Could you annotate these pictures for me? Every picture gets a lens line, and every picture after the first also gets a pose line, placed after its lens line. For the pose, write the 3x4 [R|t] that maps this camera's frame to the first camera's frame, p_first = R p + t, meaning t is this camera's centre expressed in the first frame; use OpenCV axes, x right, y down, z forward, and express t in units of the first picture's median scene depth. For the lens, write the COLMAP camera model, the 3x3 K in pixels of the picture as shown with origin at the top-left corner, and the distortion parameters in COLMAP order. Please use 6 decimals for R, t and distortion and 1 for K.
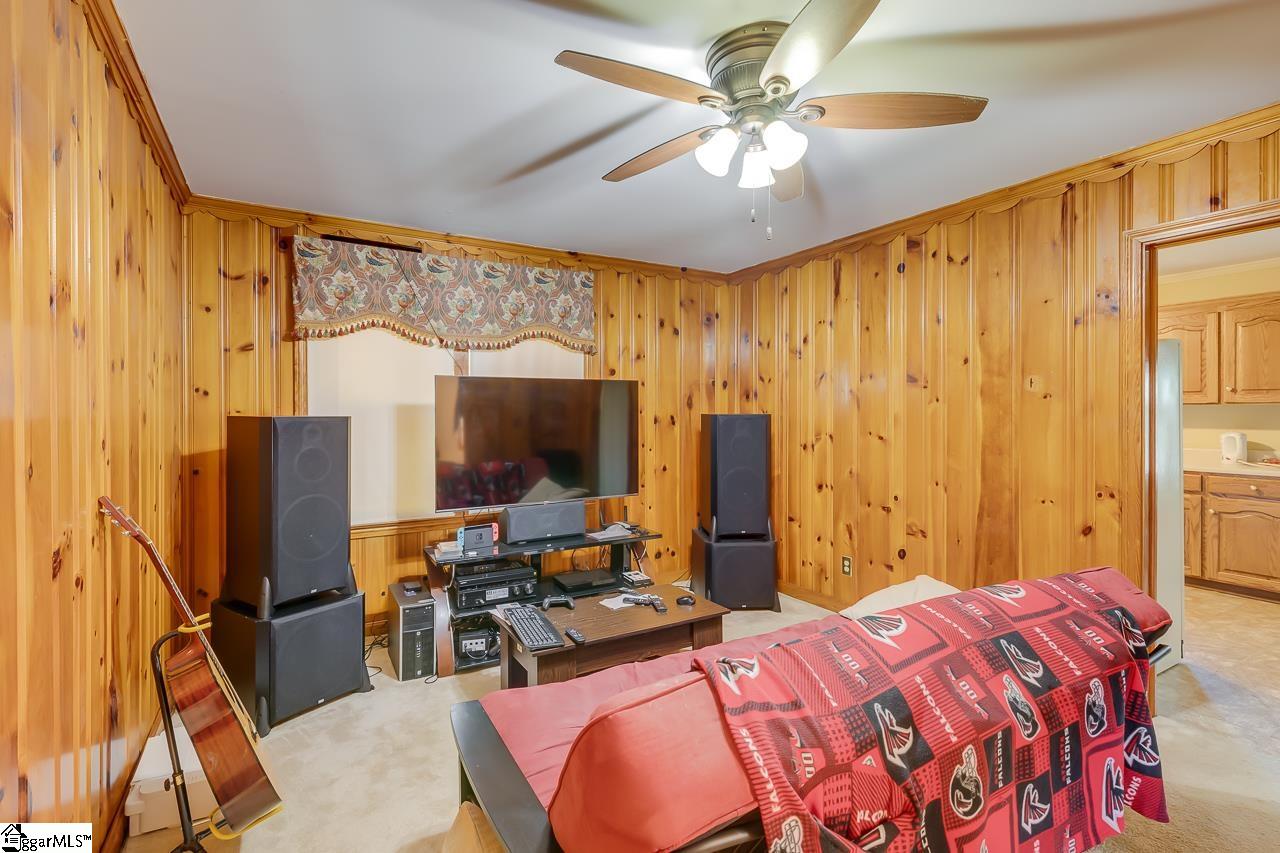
lens RADIAL K [[578.9, 0, 640.0], [0, 578.9, 426.5], [0, 0, 1]] dist [0.007523, -0.000845]
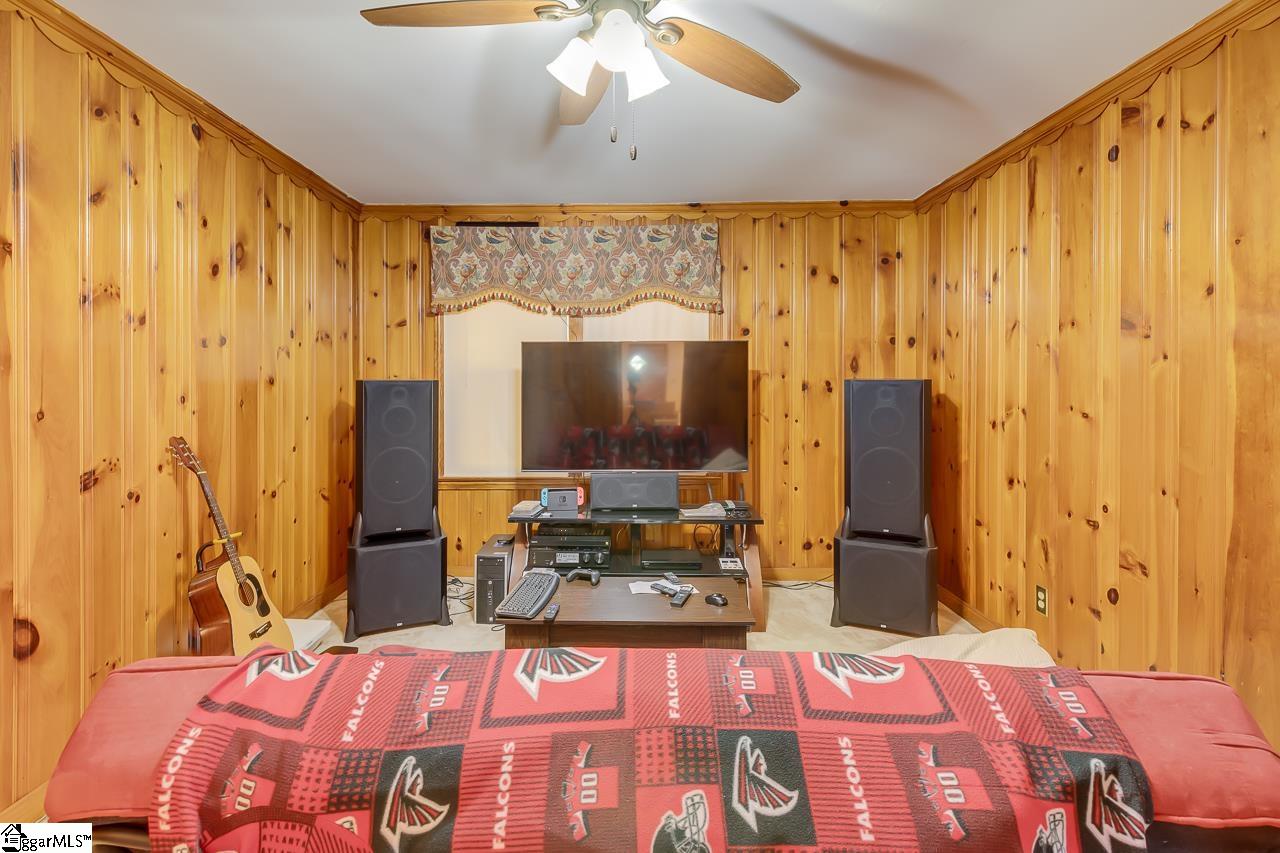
lens RADIAL K [[599.5, 0, 639.9], [0, 599.5, 390.3], [0, 0, 1]] dist [0.004894, -0.000051]
pose [[0.857175, 0.011539, -0.514896, 0.359335], [-0.013326, 0.999911, 0.000225, -0.002645], [0.514852, 0.006669, 0.857253, 0.160575]]
